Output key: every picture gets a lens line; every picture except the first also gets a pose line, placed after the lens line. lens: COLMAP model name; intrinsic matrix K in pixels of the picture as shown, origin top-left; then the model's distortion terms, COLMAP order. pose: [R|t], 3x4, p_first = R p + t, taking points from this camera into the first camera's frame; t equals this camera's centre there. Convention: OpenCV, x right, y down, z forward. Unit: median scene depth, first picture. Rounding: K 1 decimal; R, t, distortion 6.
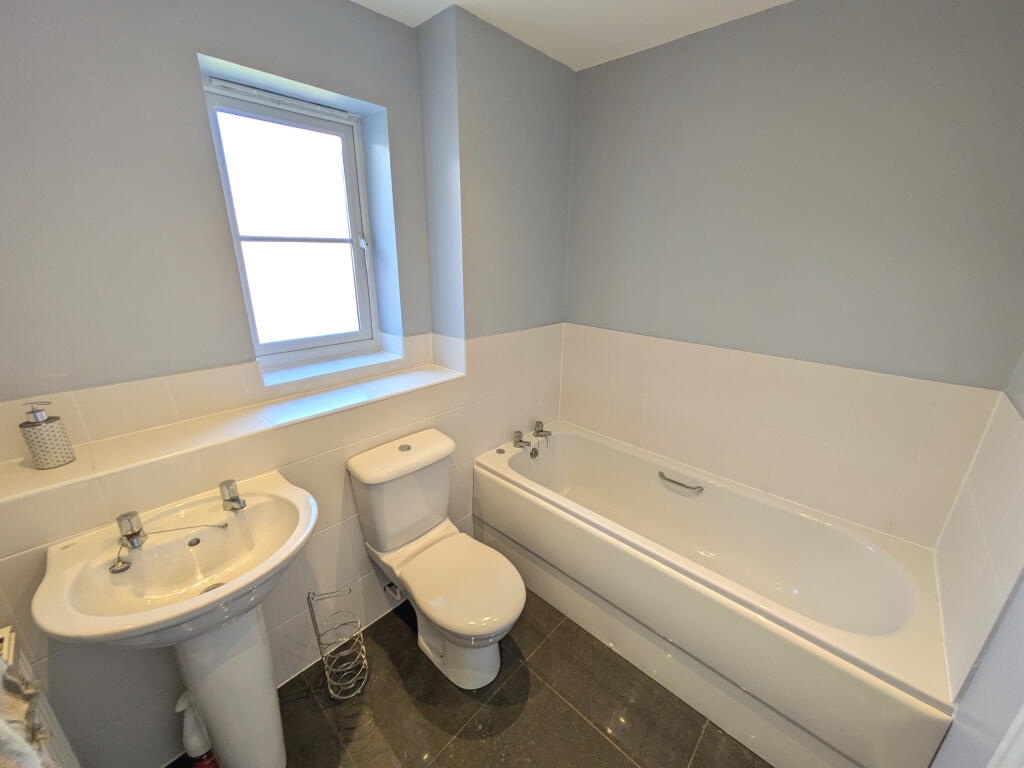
lens RADIAL K [[406.7, 0, 517.1], [0, 406.7, 387.3], [0, 0, 1]] dist [-0.000440, 0.000492]
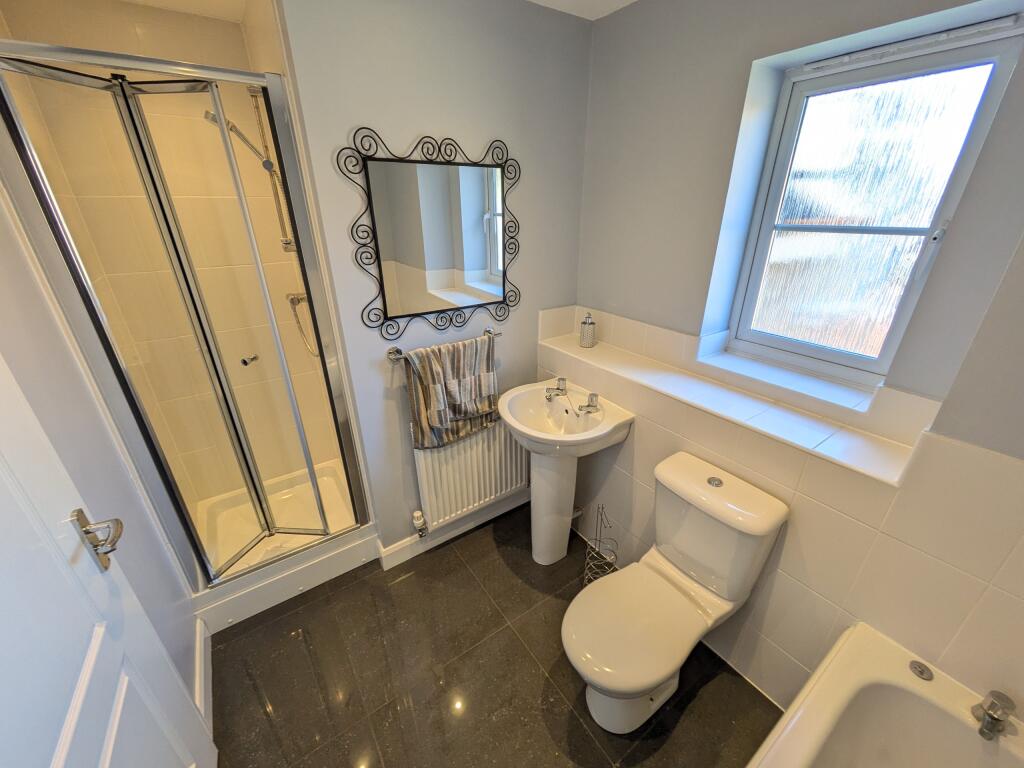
lens RADIAL K [[406.7, 0, 517.1], [0, 406.7, 387.3], [0, 0, 1]] dist [-0.000440, 0.000492]
pose [[-0.214578, 0.386836, -0.896836, 0.566518], [-0.313538, 0.842344, 0.438350, -0.295907], [0.925014, 0.375252, -0.059461, 0.667029]]
